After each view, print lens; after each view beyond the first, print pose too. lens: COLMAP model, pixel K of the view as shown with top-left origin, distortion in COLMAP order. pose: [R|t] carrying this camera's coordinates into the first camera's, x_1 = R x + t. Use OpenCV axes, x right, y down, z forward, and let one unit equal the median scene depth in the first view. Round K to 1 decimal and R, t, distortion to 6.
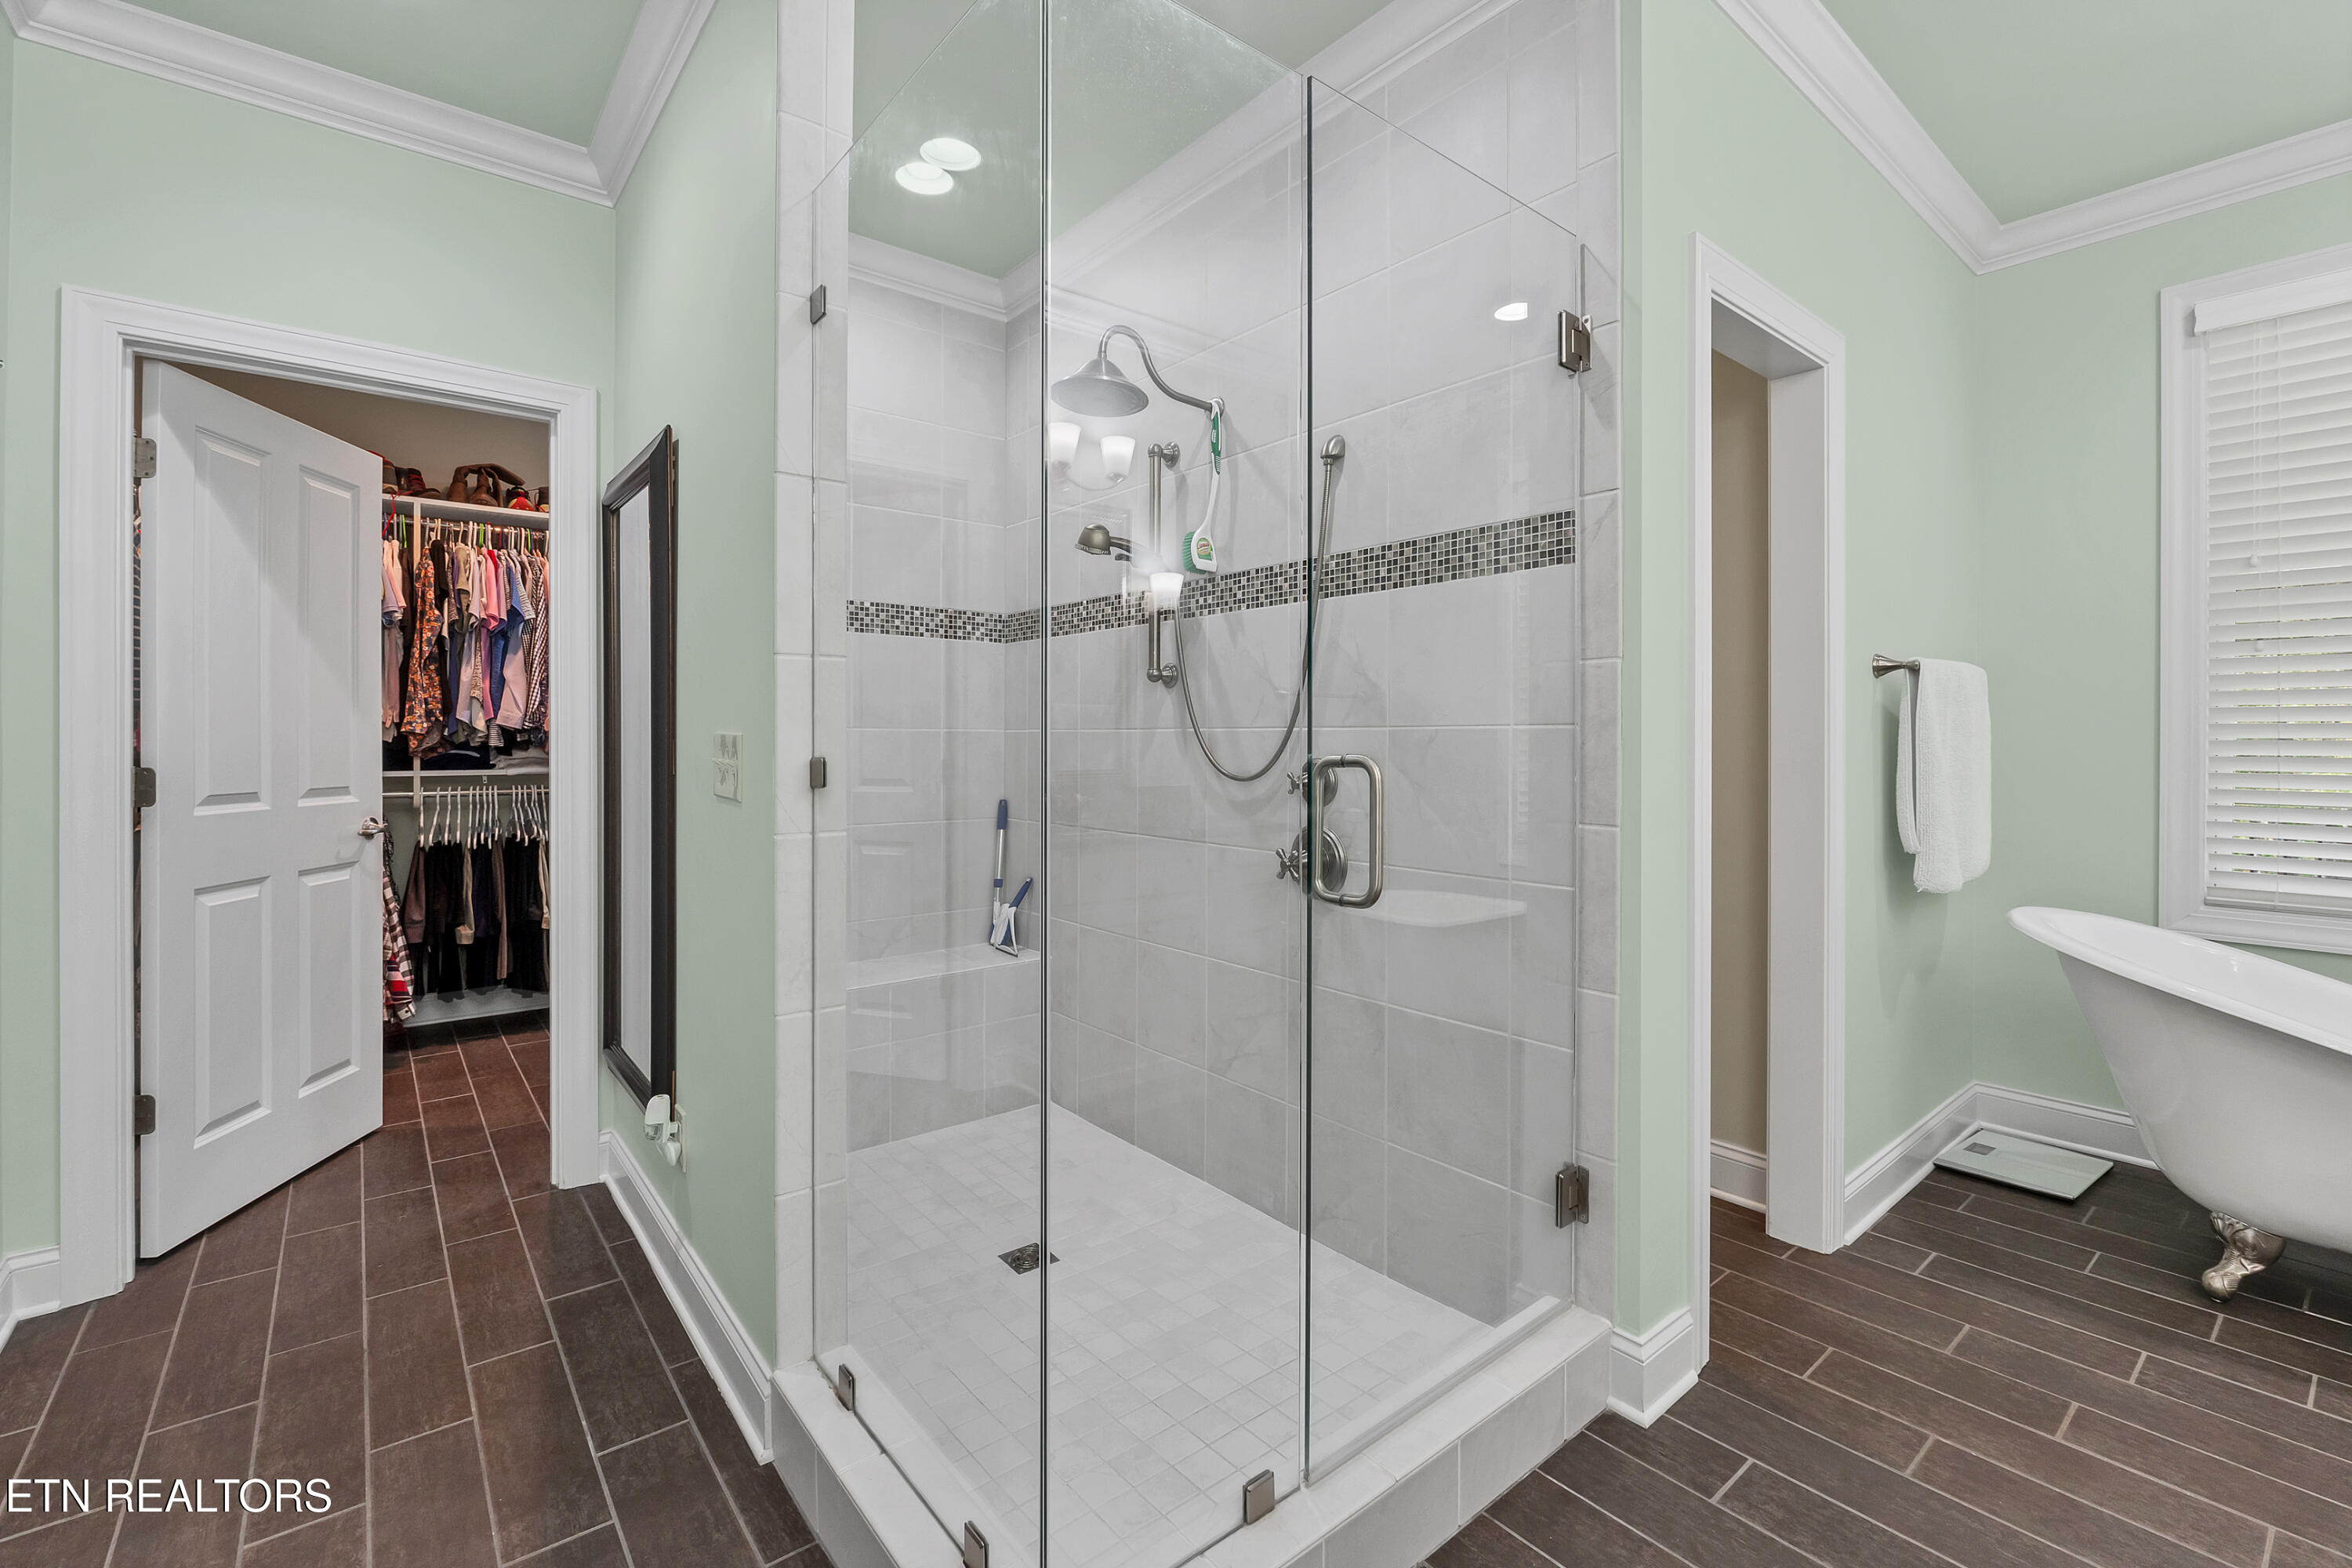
lens RADIAL K [[1013.3, 0, 1198.7], [0, 1013.3, 743.6], [0, 0, 1]] dist [-0.002759, -0.001903]
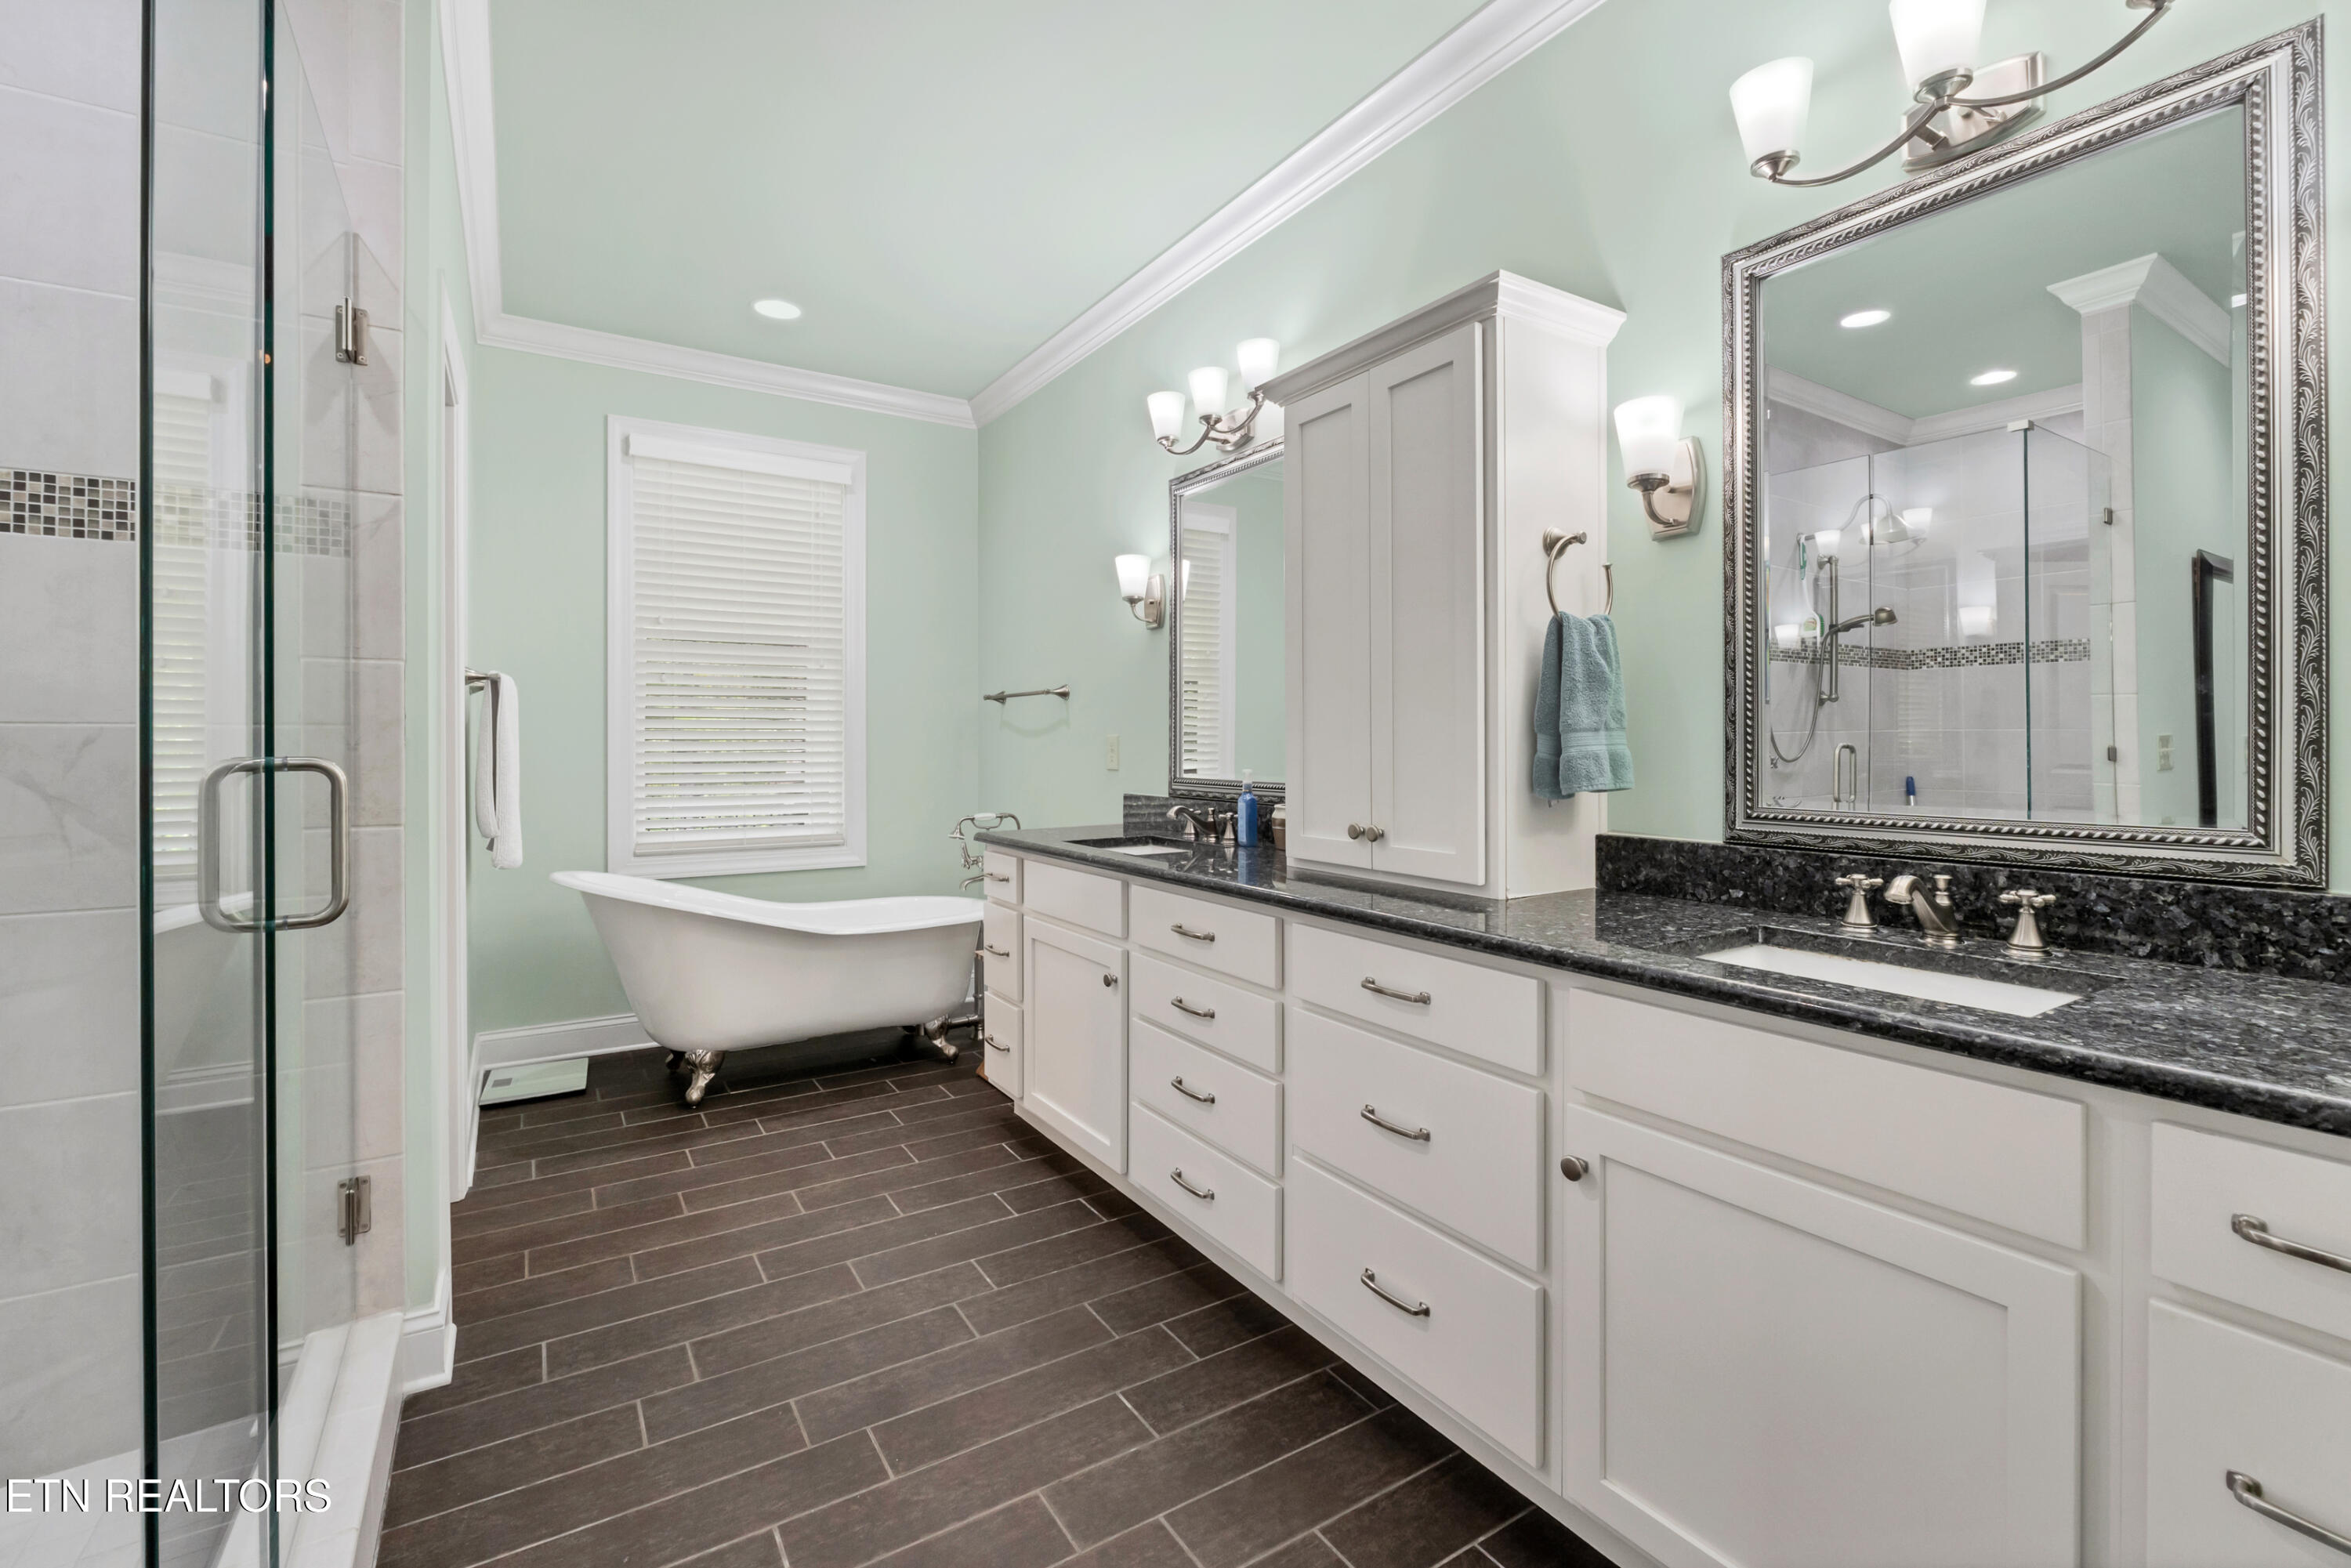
lens RADIAL K [[1012.8, 0, 1170.6], [0, 1012.8, 740.0], [0, 0, 1]] dist [-0.002759, -0.001903]
pose [[0.127303, 0.000270, 0.991864, -0.429896], [0.004868, 0.999988, -0.000897, 0.000481], [-0.991852, 0.004942, 0.127301, 0.085403]]
